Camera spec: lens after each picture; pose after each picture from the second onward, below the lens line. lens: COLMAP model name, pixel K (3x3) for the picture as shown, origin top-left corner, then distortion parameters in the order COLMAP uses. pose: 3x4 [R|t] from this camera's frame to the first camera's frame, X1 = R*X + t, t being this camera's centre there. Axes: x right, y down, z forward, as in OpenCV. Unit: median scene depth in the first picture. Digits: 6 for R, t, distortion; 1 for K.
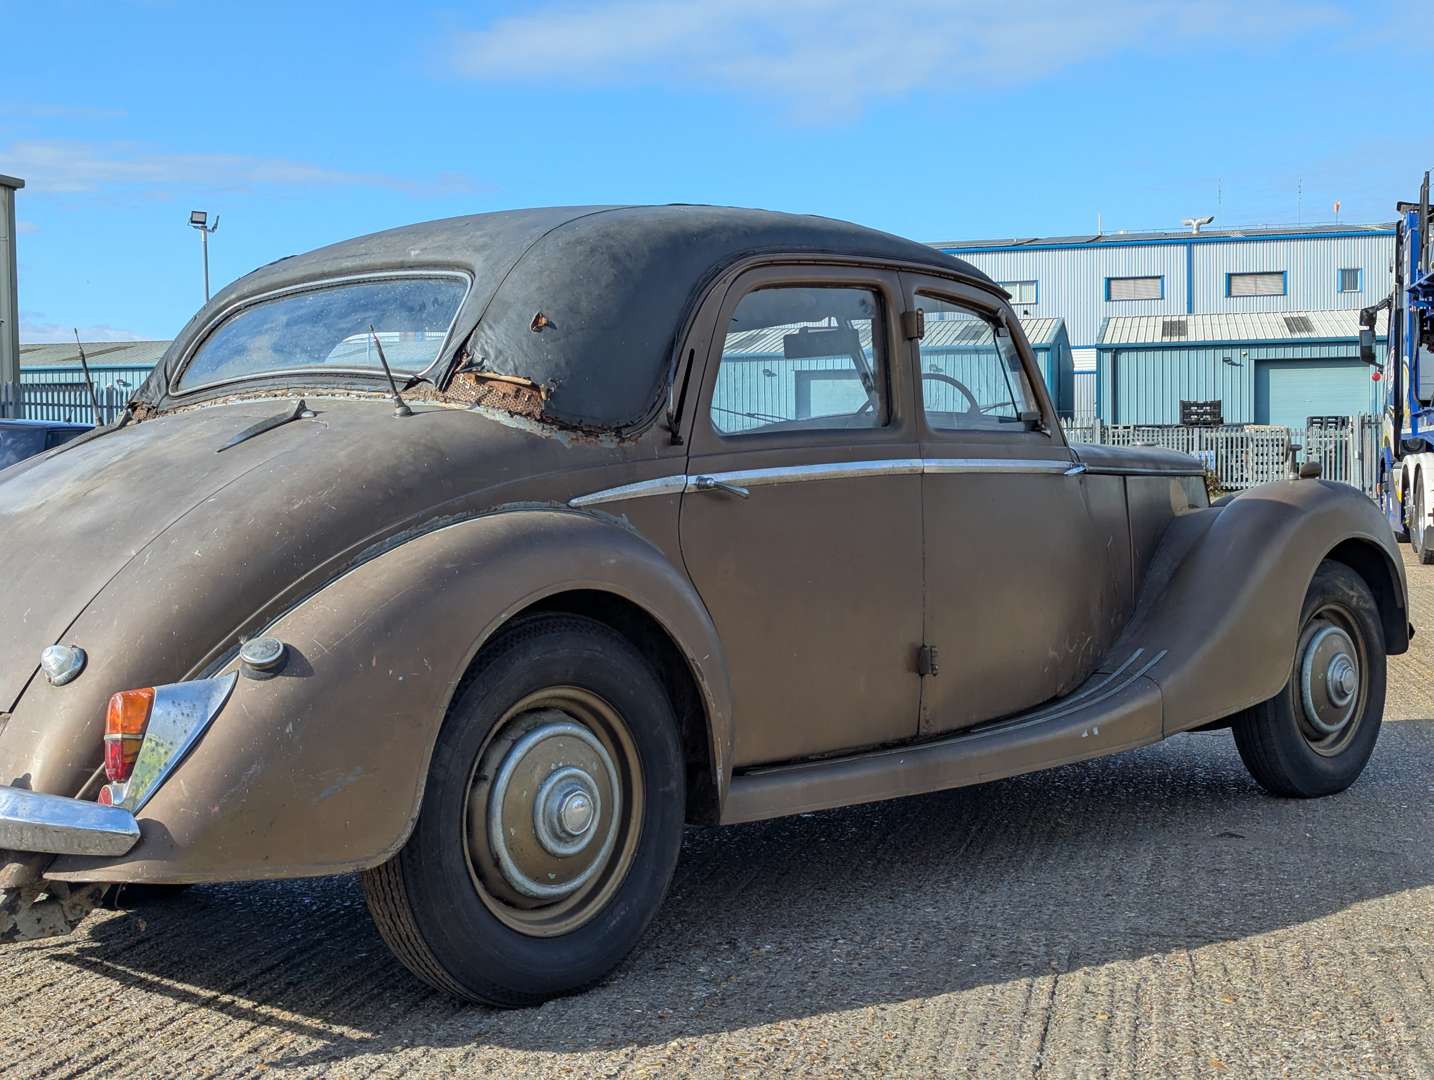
lens RADIAL K [[1989.6, 0, 717.0], [0, 1989.6, 540.0], [0, 0, 1]] dist [0.211114, -0.777463]
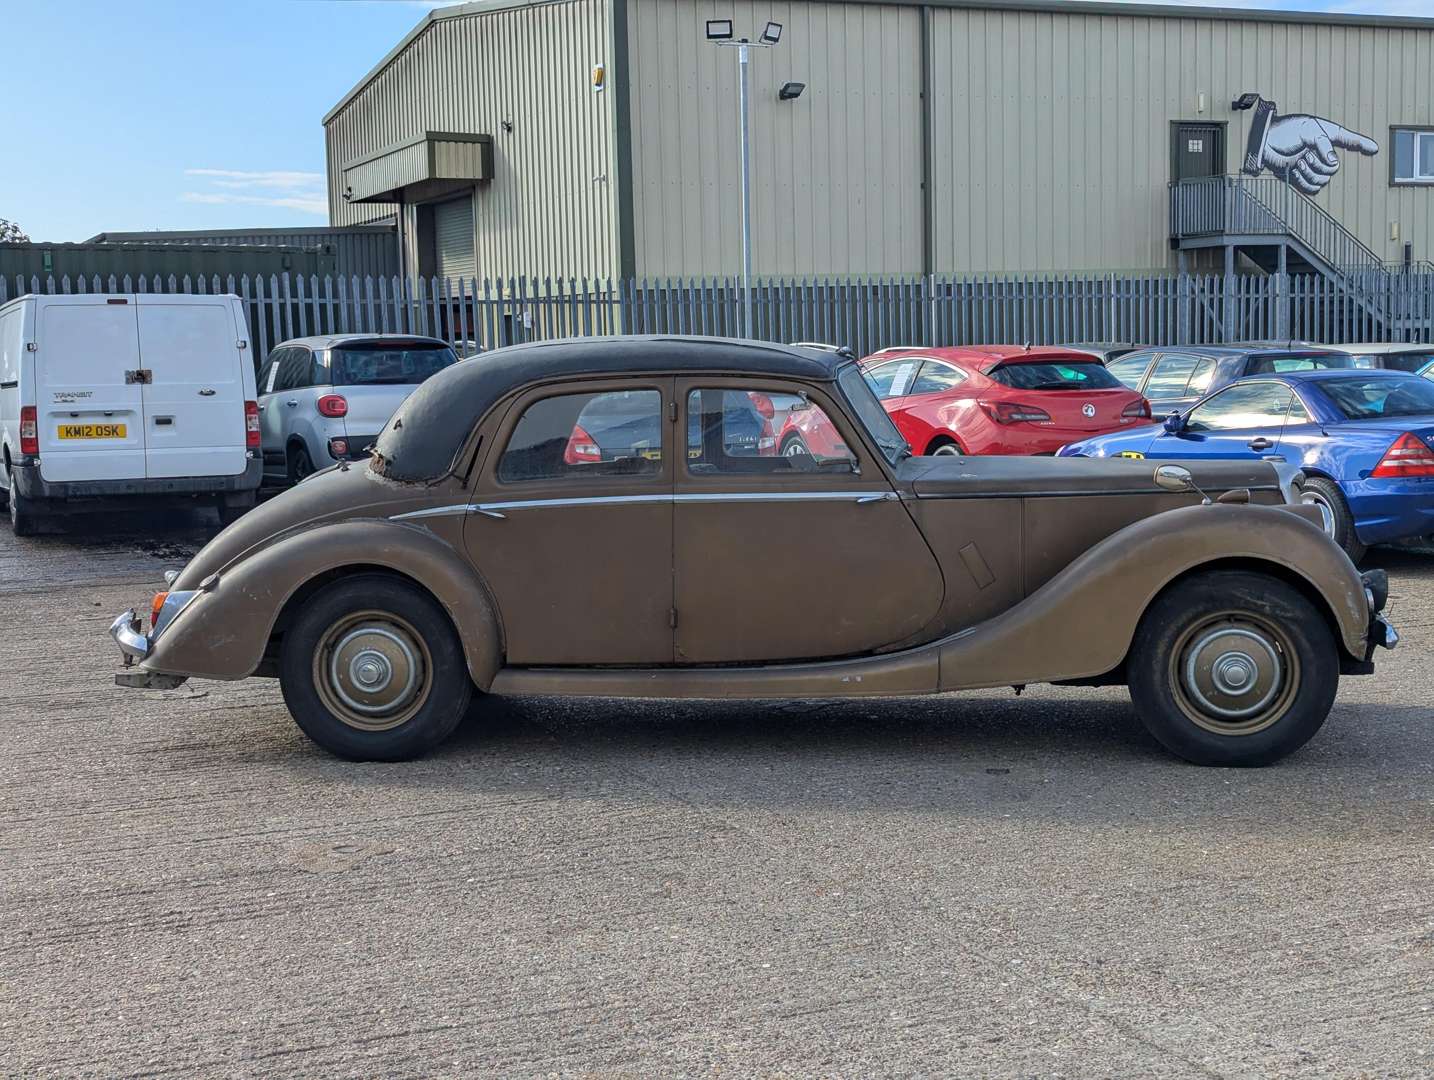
lens RADIAL K [[1981.5, 0, 722.9], [0, 1981.5, 557.0], [0, 0, 1]] dist [0.185934, -0.658202]
pose [[0.608123, 0.086046, -0.789166, 1.661635], [-0.014000, 0.995116, 0.097713, -0.175222], [0.793720, -0.048373, 0.606357, 0.061609]]
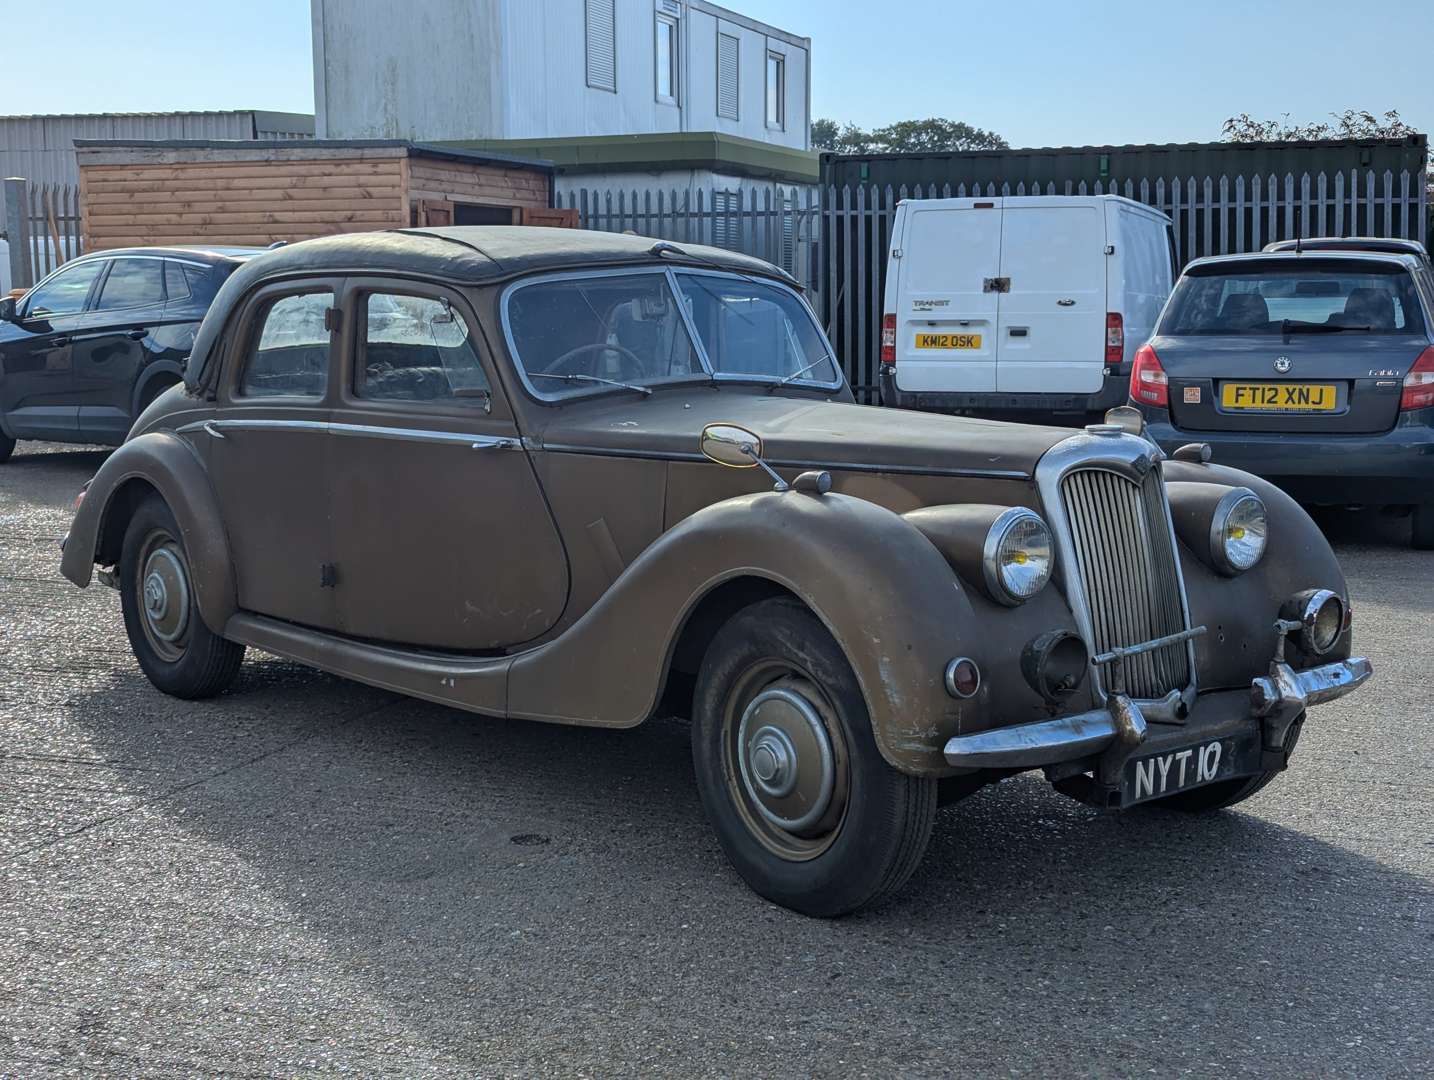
lens RADIAL K [[1989.6, 0, 717.0], [0, 1989.6, 540.0], [0, 0, 1]] dist [0.211114, -0.777463]
pose [[-0.114837, 0.141925, -0.983194, 1.627222], [-0.020852, 0.989179, 0.145224, -0.189294], [0.993165, 0.037179, -0.110635, 1.644568]]
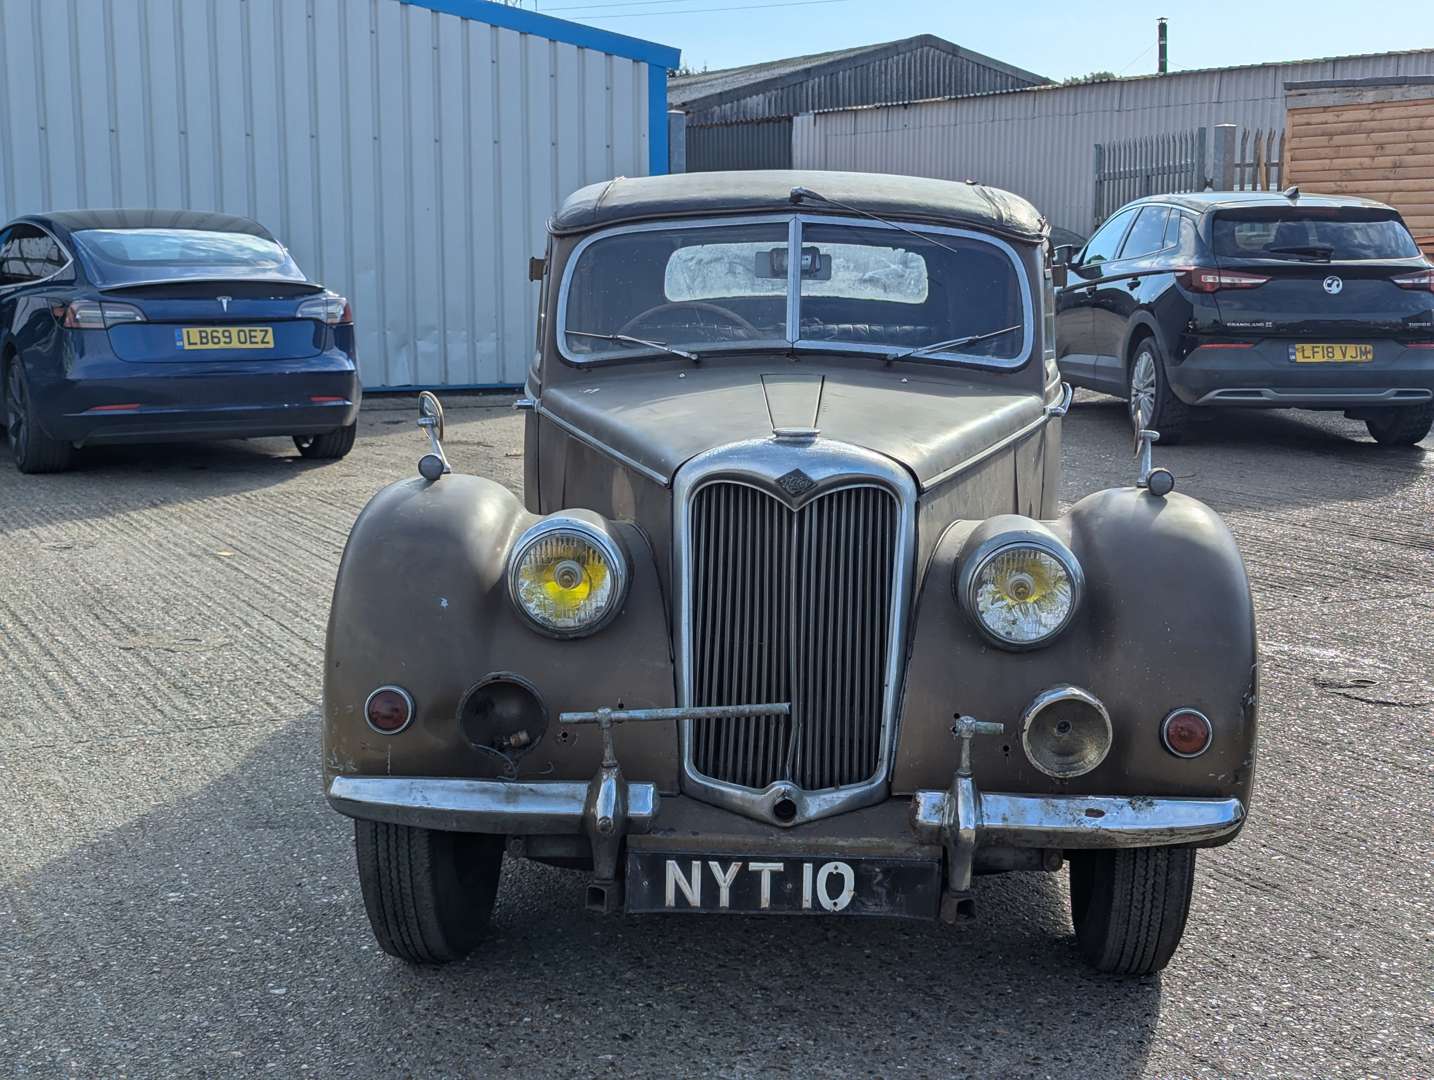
lens RADIAL K [[2018.1, 0, 717.0], [0, 2018.1, 540.0], [0, 0, 1]] dist [0.032045, 0.067809]
pose [[-0.756921, 0.111398, -0.643942, 1.034944], [-0.010927, 0.983069, 0.182909, -0.207296], [0.653415, 0.145483, -0.742888, 2.425077]]
